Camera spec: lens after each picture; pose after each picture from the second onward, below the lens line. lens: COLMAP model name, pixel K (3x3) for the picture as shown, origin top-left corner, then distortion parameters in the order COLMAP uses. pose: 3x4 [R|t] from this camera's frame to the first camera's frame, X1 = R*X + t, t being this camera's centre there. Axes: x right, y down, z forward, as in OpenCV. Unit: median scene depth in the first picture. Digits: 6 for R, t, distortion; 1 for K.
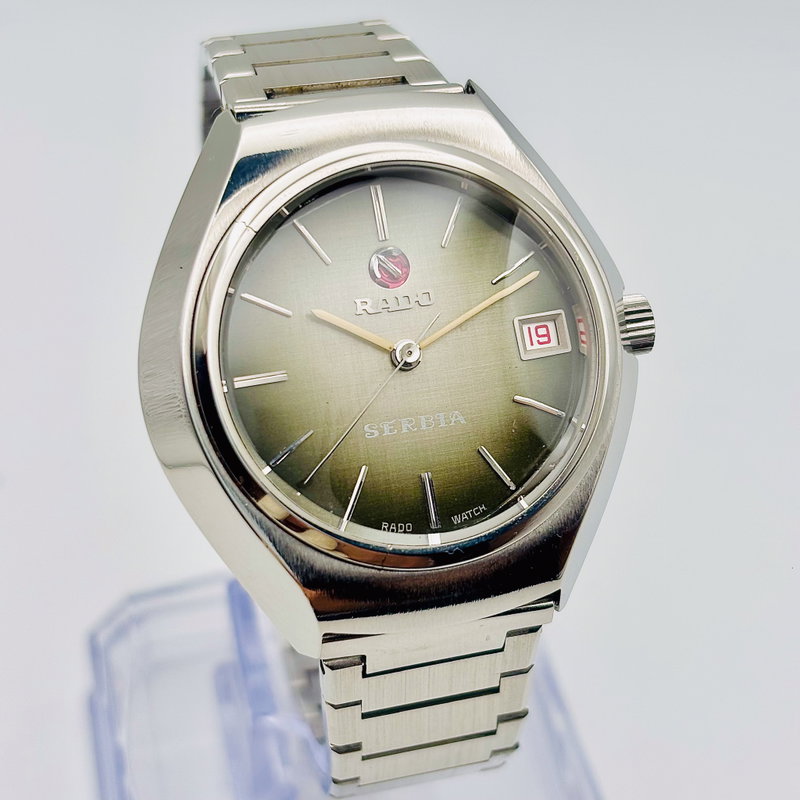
lens RADIAL K [[1570.3, 0, 369.4], [0, 1570.3, 427.1], [0, 0, 1]] dist [0.178851, -0.011710]
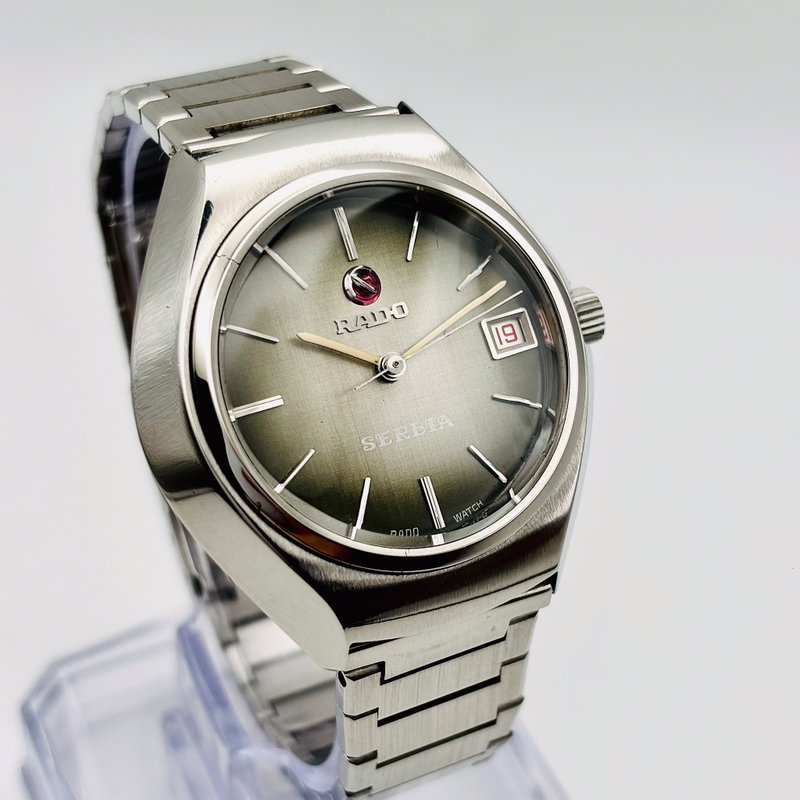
lens RADIAL K [[1570.3, 0, 369.4], [0, 1570.3, 427.1], [0, 0, 1]] dist [0.178851, -0.011710]
pose [[0.979301, -0.123618, 0.160274, -0.154417], [0.128235, 0.991567, -0.018751, 0.010782], [-0.156605, 0.038916, 0.986894, -0.019200]]
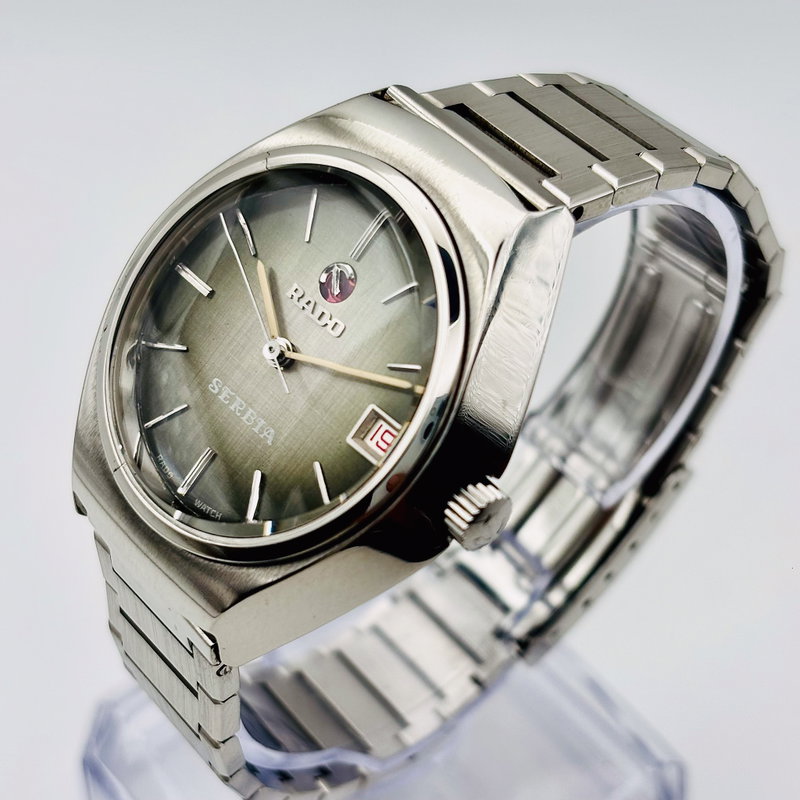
lens RADIAL K [[1570.3, 0, 369.4], [0, 1570.3, 427.1], [0, 0, 1]] dist [0.178851, -0.011710]
pose [[0.459967, 0.641289, -0.614149, 0.660473], [-0.652098, 0.713409, 0.256546, -0.291785], [0.602659, 0.282482, 0.746328, 0.289661]]
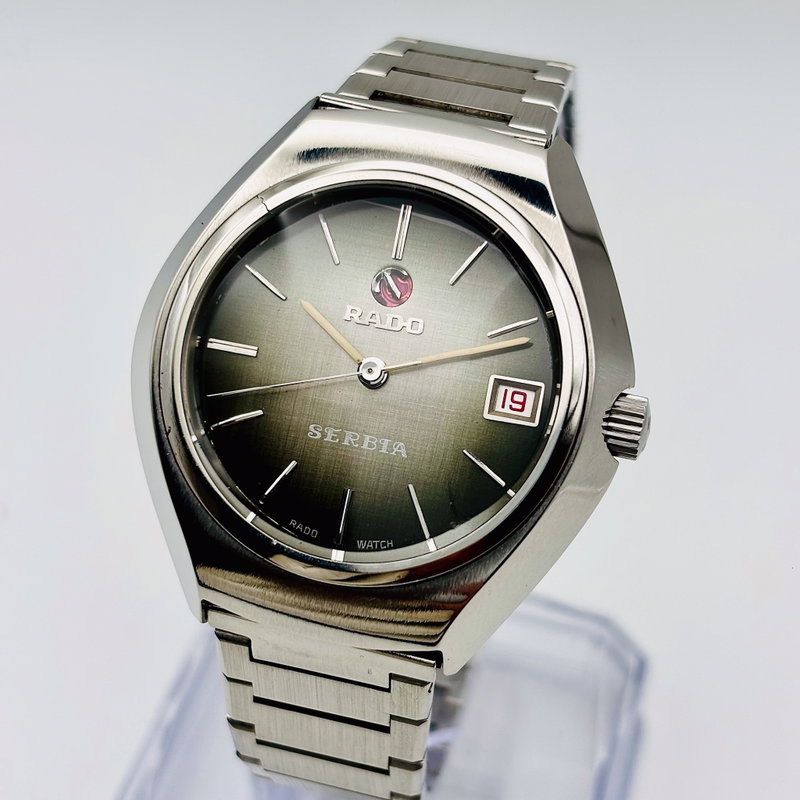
lens RADIAL K [[1570.3, 0, 369.4], [0, 1570.3, 427.1], [0, 0, 1]] dist [0.178851, -0.011710]
pose [[0.880596, 0.335791, -0.334357, 0.353043], [-0.339426, 0.939334, 0.049416, -0.059504], [0.330666, 0.069974, 0.941150, 0.053265]]
